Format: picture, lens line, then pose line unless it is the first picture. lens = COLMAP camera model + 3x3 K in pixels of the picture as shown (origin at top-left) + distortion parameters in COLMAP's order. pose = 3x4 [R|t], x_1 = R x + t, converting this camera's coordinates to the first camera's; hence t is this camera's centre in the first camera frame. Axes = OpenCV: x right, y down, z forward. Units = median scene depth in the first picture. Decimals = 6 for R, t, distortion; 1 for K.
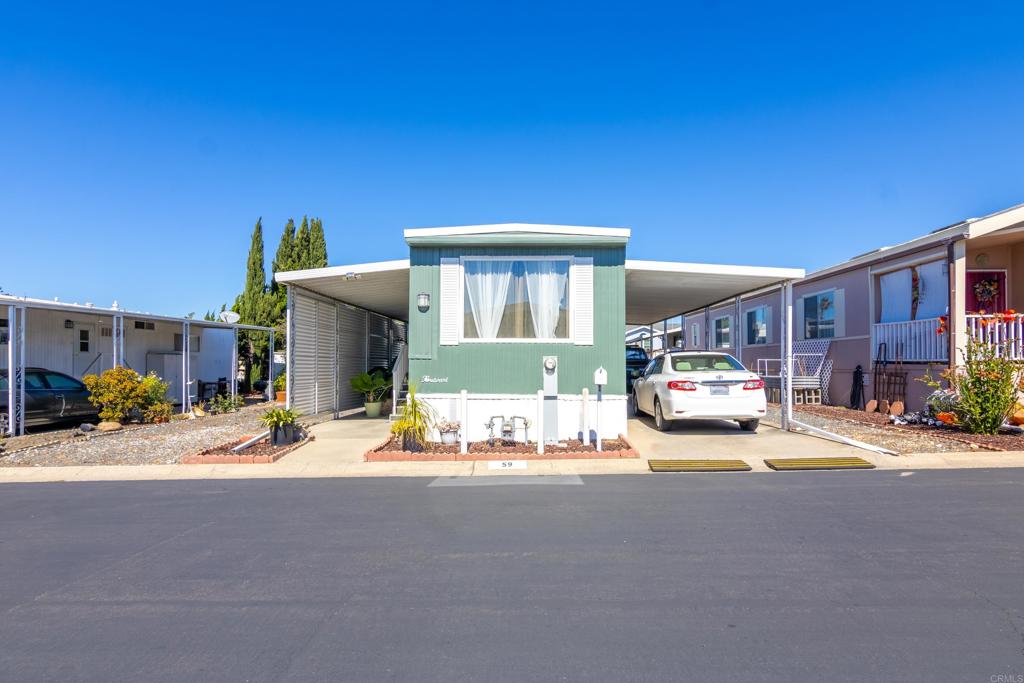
lens RADIAL K [[551.5, 0, 516.4], [0, 551.5, 356.3], [0, 0, 1]] dist [-0.000170, -0.000016]
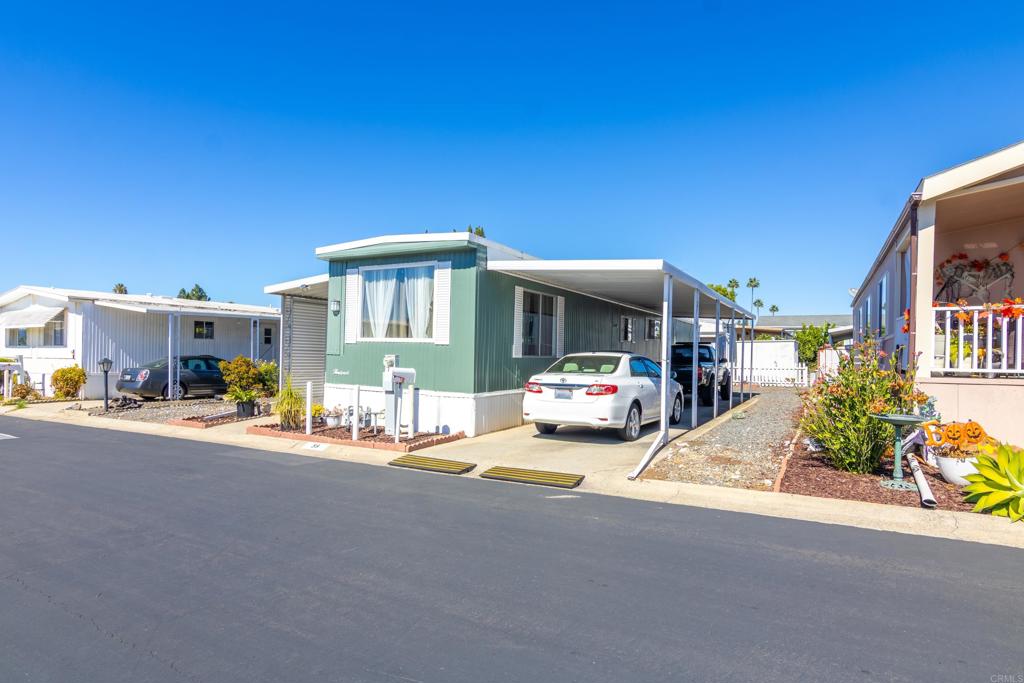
lens RADIAL K [[551.5, 0, 516.4], [0, 551.5, 356.3], [0, 0, 1]] dist [-0.000170, -0.000016]
pose [[0.882194, 0.020239, -0.470451, 0.735198], [-0.013700, 0.999756, 0.017320, -0.018107], [0.470687, -0.008834, 0.882256, 0.129895]]
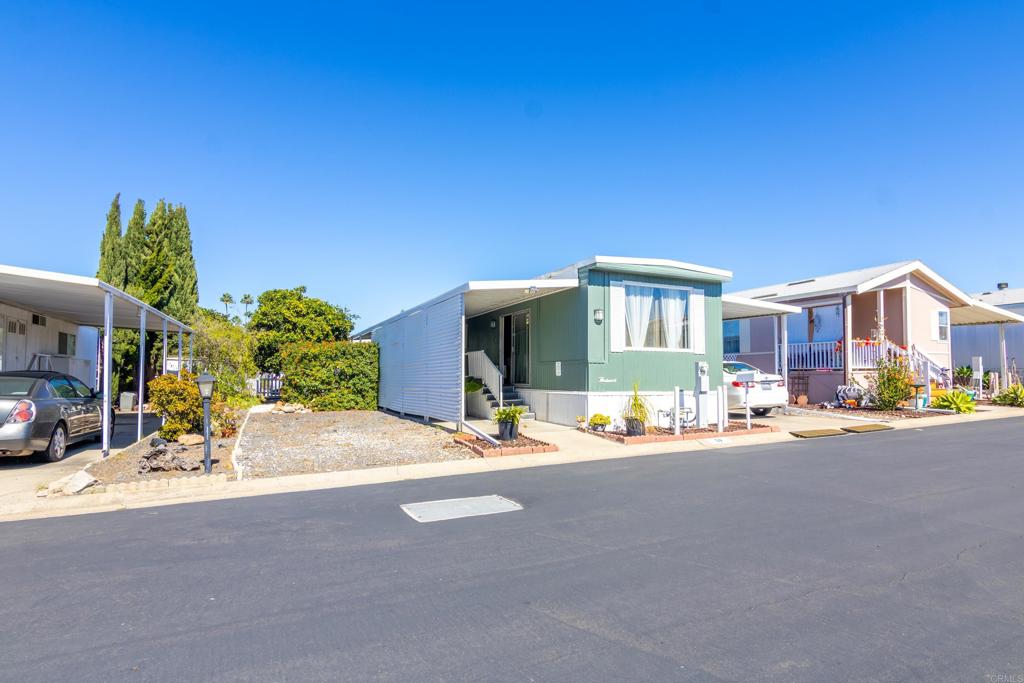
lens RADIAL K [[551.5, 0, 516.4], [0, 551.5, 356.3], [0, 0, 1]] dist [-0.000170, -0.000016]
pose [[0.889610, 0.017226, 0.456395, -0.874962], [-0.005931, 0.999640, -0.026169, 0.022665], [-0.456682, 0.020573, 0.889392, 0.008118]]
